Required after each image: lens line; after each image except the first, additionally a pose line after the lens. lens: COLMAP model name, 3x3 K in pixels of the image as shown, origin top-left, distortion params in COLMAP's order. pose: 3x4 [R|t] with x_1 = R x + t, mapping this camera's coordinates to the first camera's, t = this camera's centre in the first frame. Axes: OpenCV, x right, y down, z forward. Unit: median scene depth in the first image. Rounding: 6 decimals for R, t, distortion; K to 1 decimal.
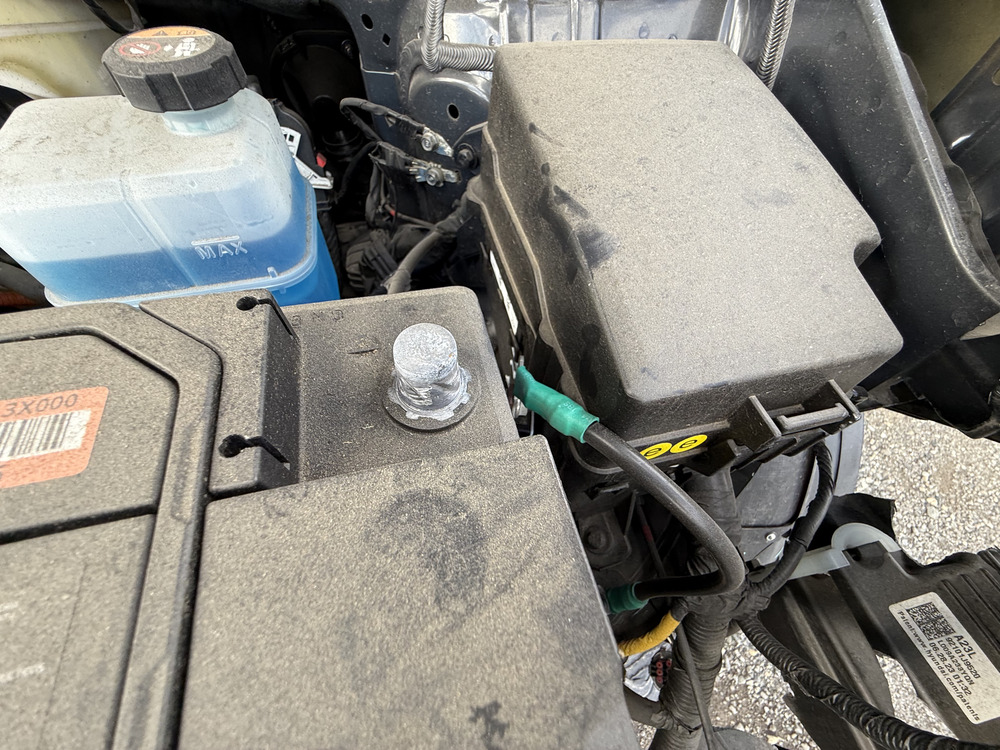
lens RADIAL K [[400.7, 0, 500.2], [0, 400.7, 369.9], [0, 0, 1]] dist [-0.001568, -0.000196]
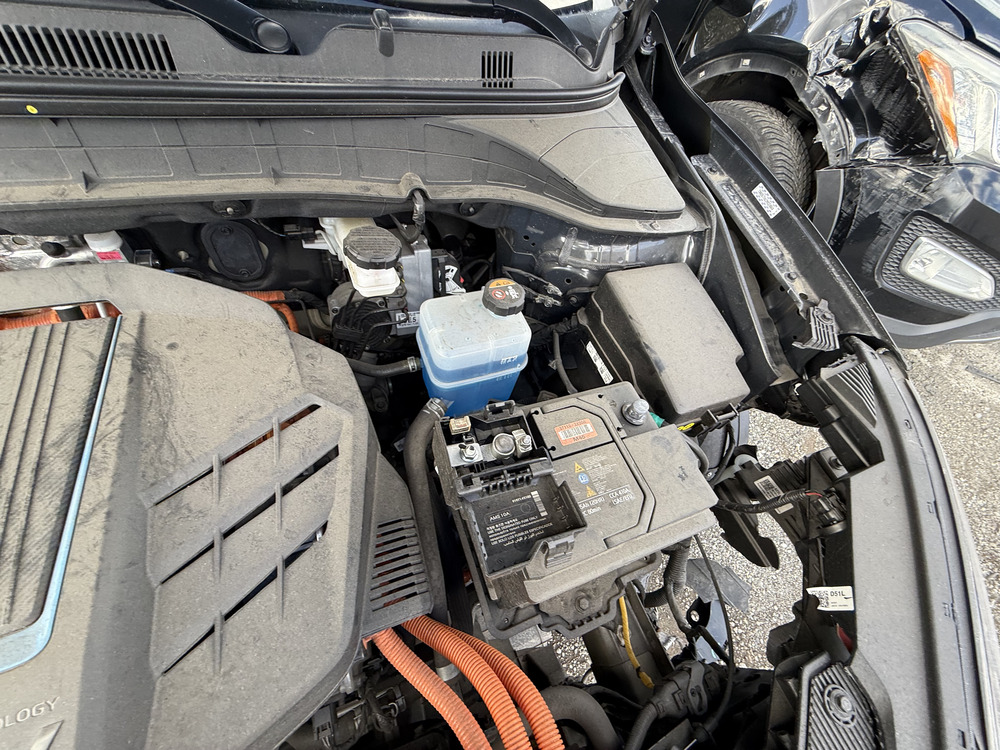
lens RADIAL K [[400.7, 0, 500.2], [0, 400.7, 369.9], [0, 0, 1]] dist [-0.001568, -0.000196]
pose [[0.988093, -0.038736, 0.148905, -1.121000], [0.040853, 0.999103, -0.011182, -0.216881], [-0.148338, 0.017132, 0.988788, -1.459844]]
